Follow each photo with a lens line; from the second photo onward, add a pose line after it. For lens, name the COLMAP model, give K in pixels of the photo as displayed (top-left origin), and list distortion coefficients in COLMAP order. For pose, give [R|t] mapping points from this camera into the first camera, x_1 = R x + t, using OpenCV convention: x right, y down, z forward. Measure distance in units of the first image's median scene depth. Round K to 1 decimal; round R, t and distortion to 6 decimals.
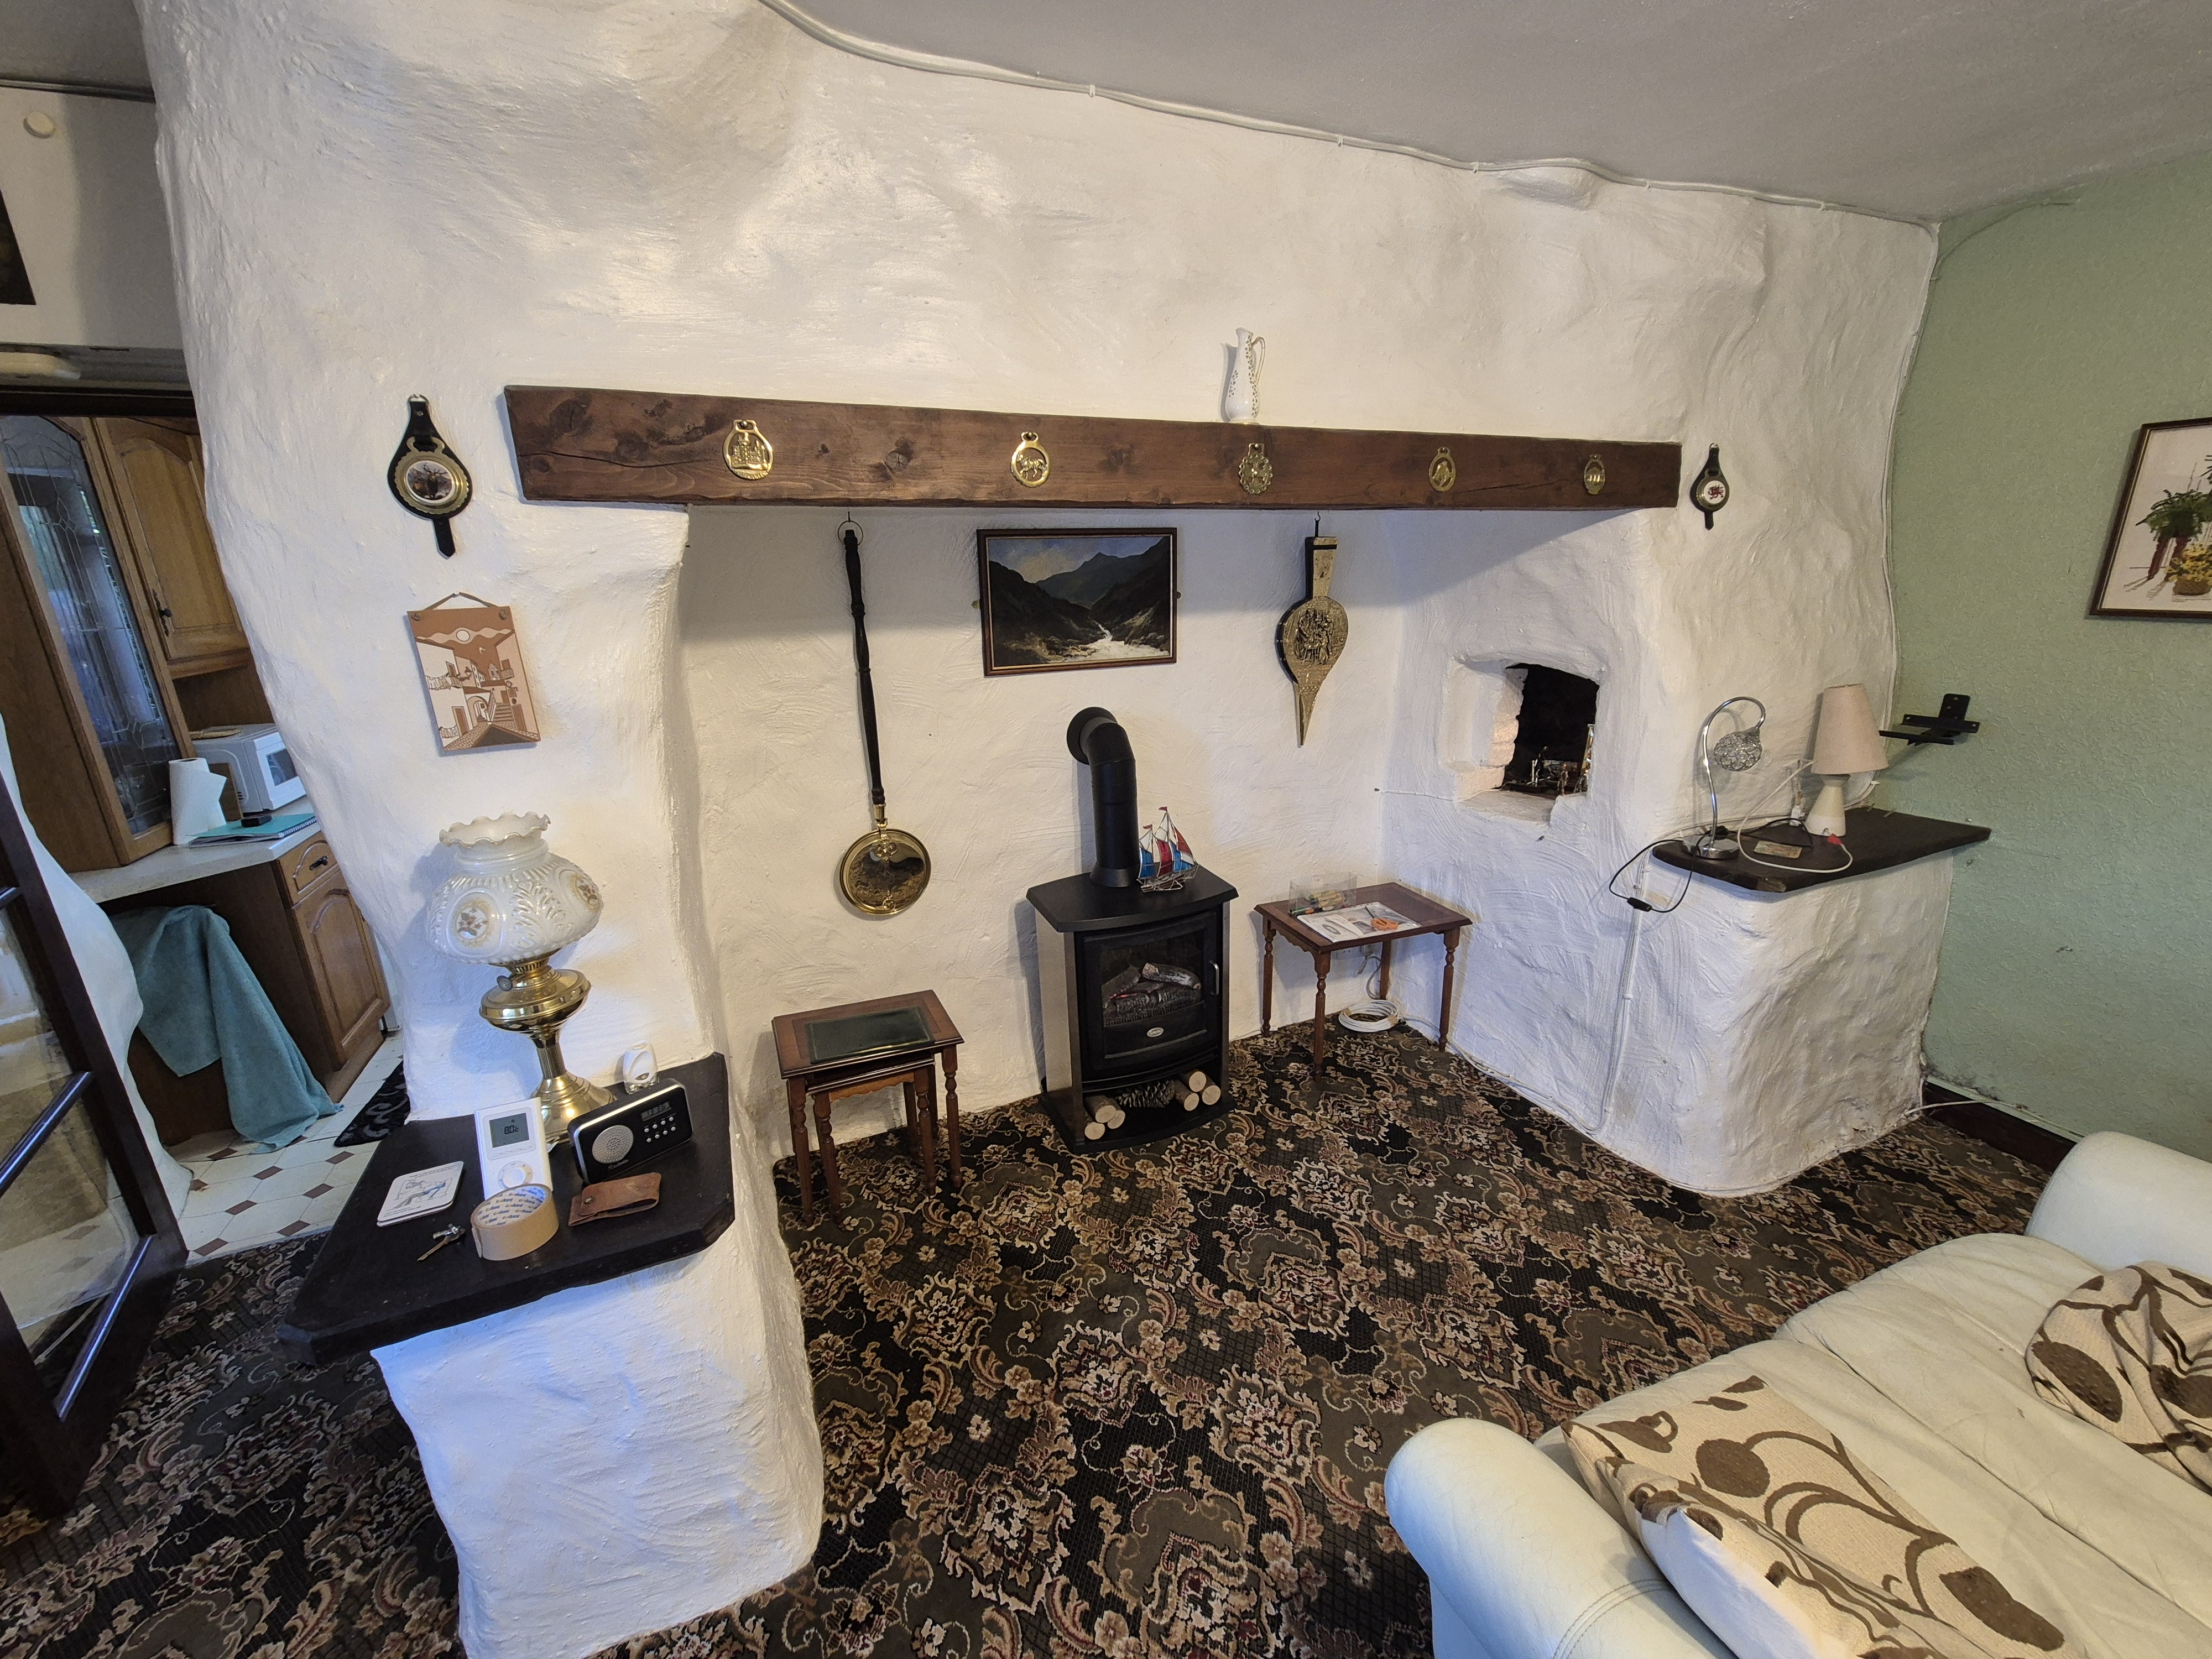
lens RADIAL K [[898.3, 0, 1107.7], [0, 898.3, 837.3], [0, 0, 1]] dist [0.000561, 0.000020]
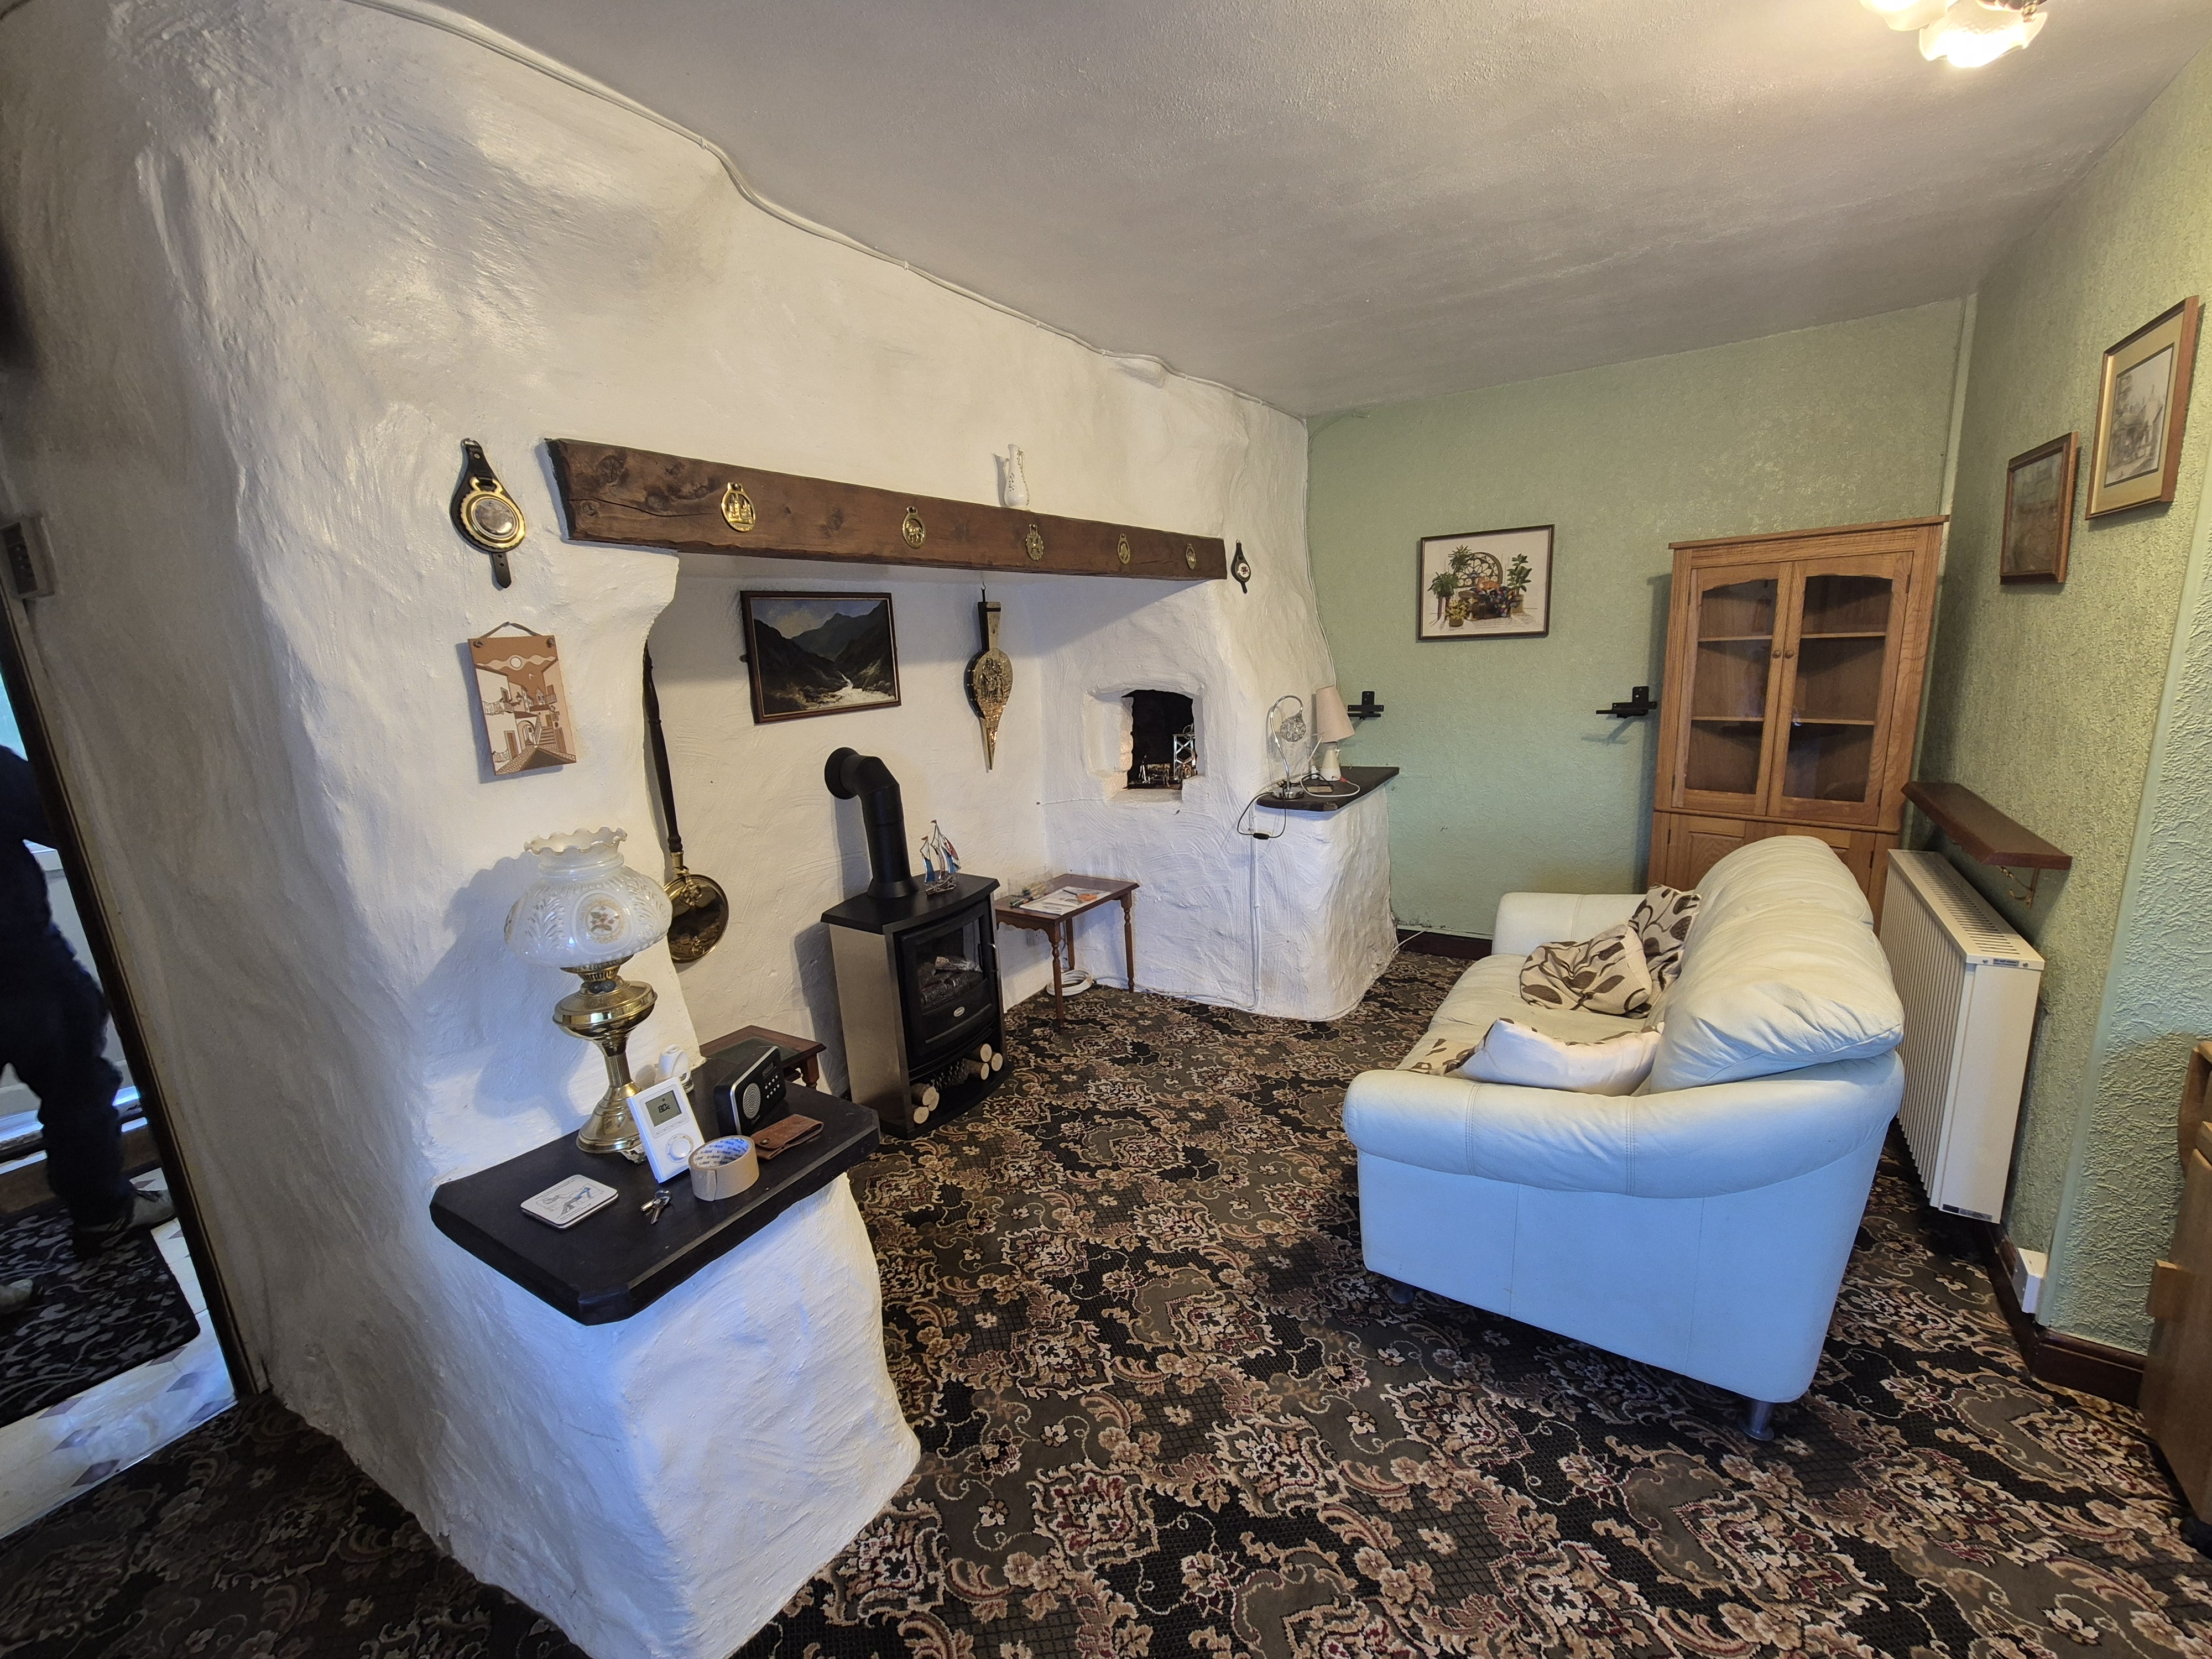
lens RADIAL K [[900.3, 0, 1105.6], [0, 900.3, 836.7], [0, 0, 1]] dist [0.002080, 0.000816]
pose [[0.830369, -0.139885, 0.539369, -0.413359], [0.191527, 0.980650, -0.040528, 0.083120], [-0.523263, 0.136957, 0.841093, -0.120600]]
